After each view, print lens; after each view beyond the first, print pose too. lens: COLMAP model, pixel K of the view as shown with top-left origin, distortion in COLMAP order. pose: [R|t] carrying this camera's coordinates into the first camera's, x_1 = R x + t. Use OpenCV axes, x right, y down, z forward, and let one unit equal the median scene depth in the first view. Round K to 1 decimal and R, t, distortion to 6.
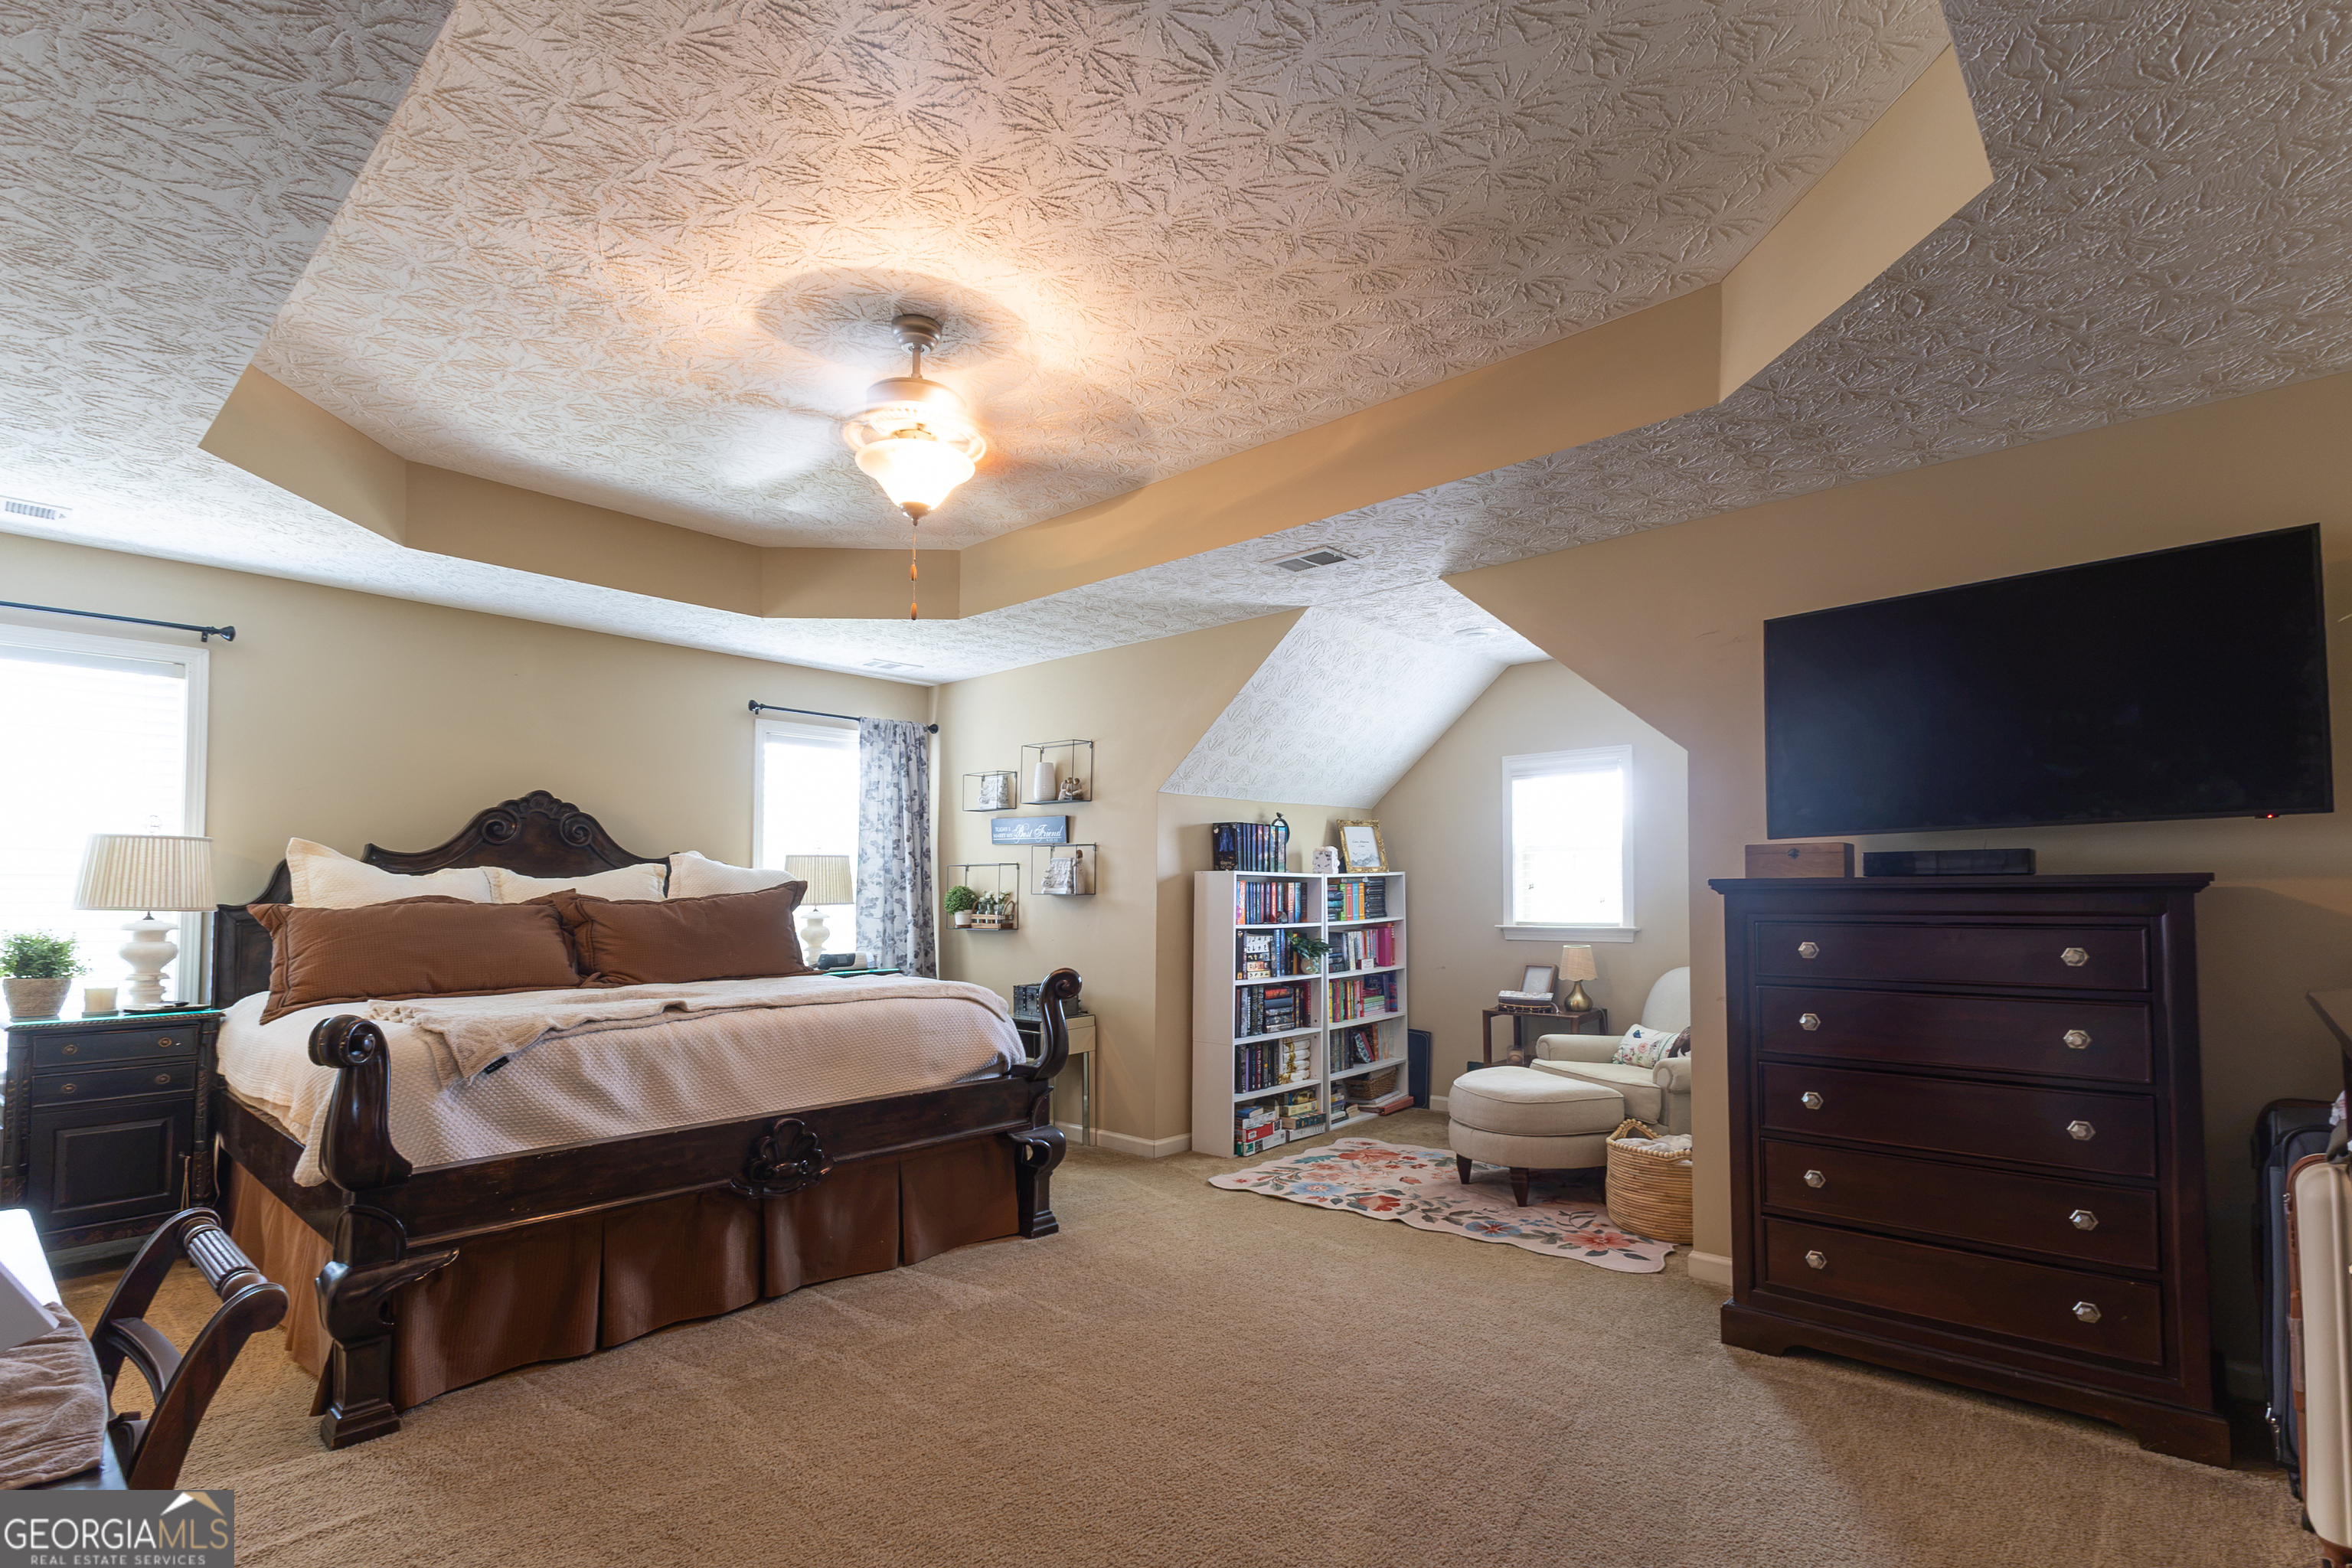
lens RADIAL K [[1115.4, 0, 1180.6], [0, 1115.4, 868.7], [0, 0, 1]] dist [0.032339, -0.007348]
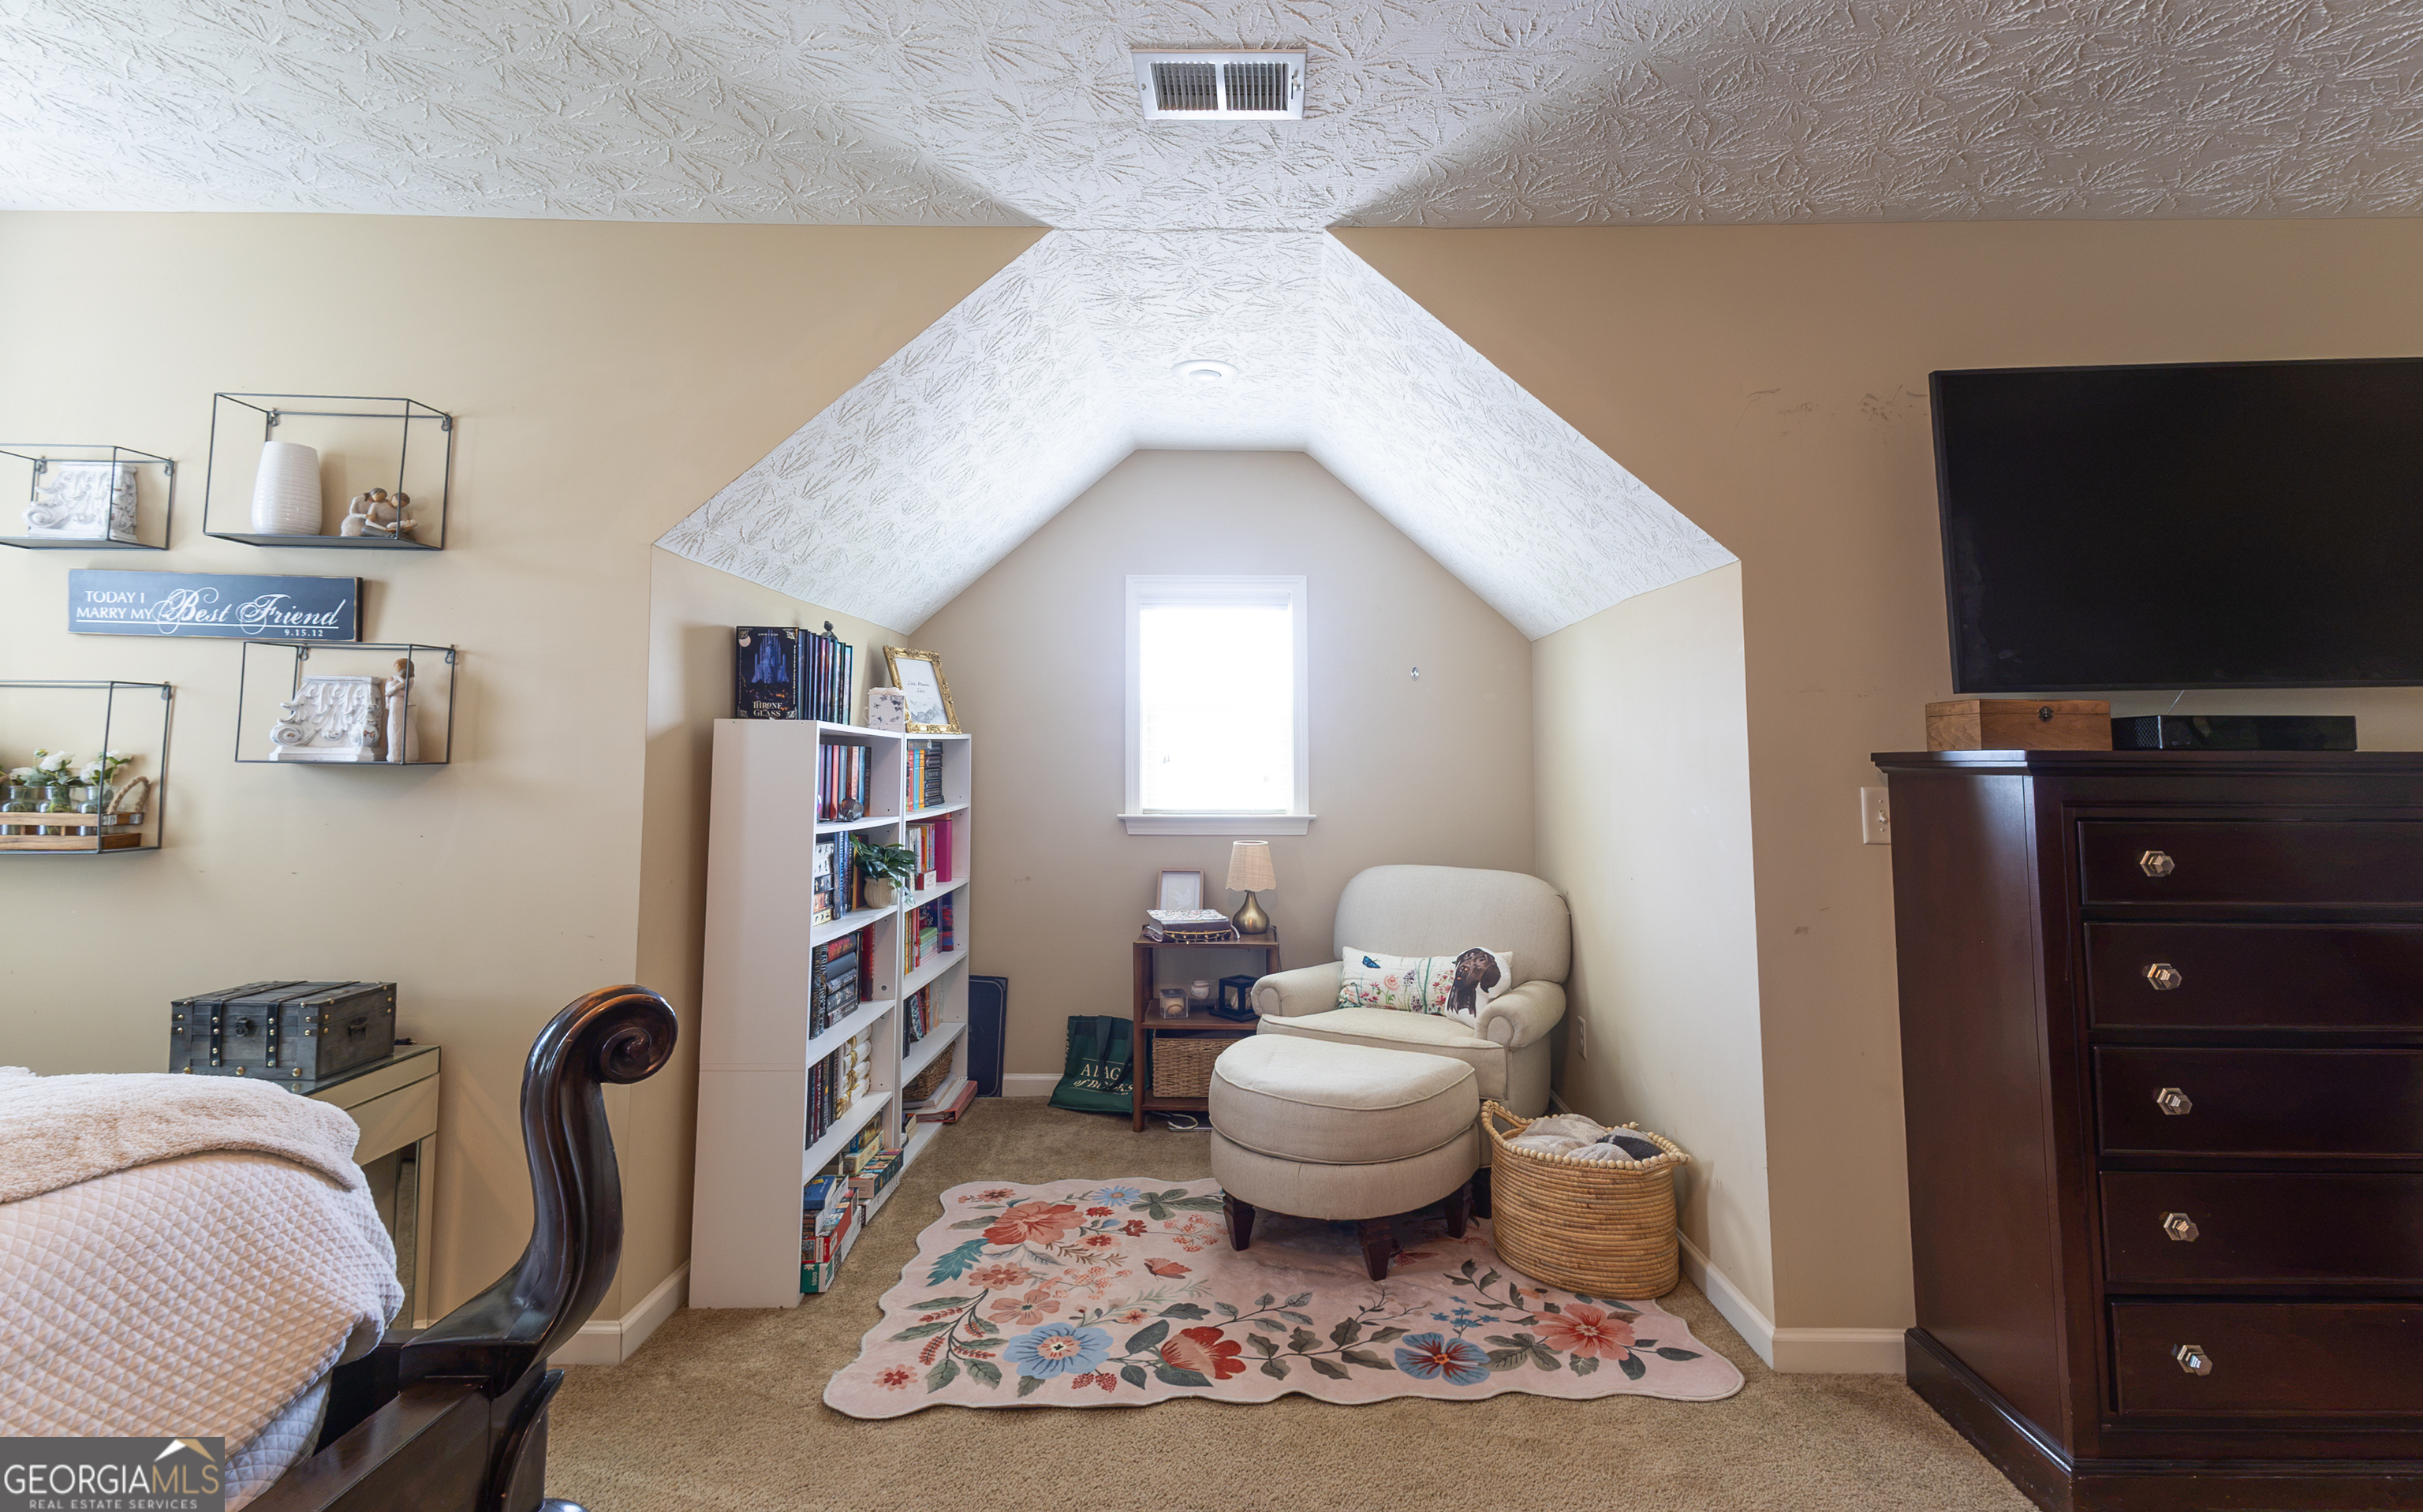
lens RADIAL K [[1108.4, 0, 1215.0], [0, 1108.4, 707.8], [0, 0, 1]] dist [0.017668, -0.000152]
pose [[0.742470, 0.045680, 0.668320, -0.154572], [-0.023872, 0.998843, -0.041751, 0.013135], [-0.669454, 0.015045, 0.742701, 0.501532]]
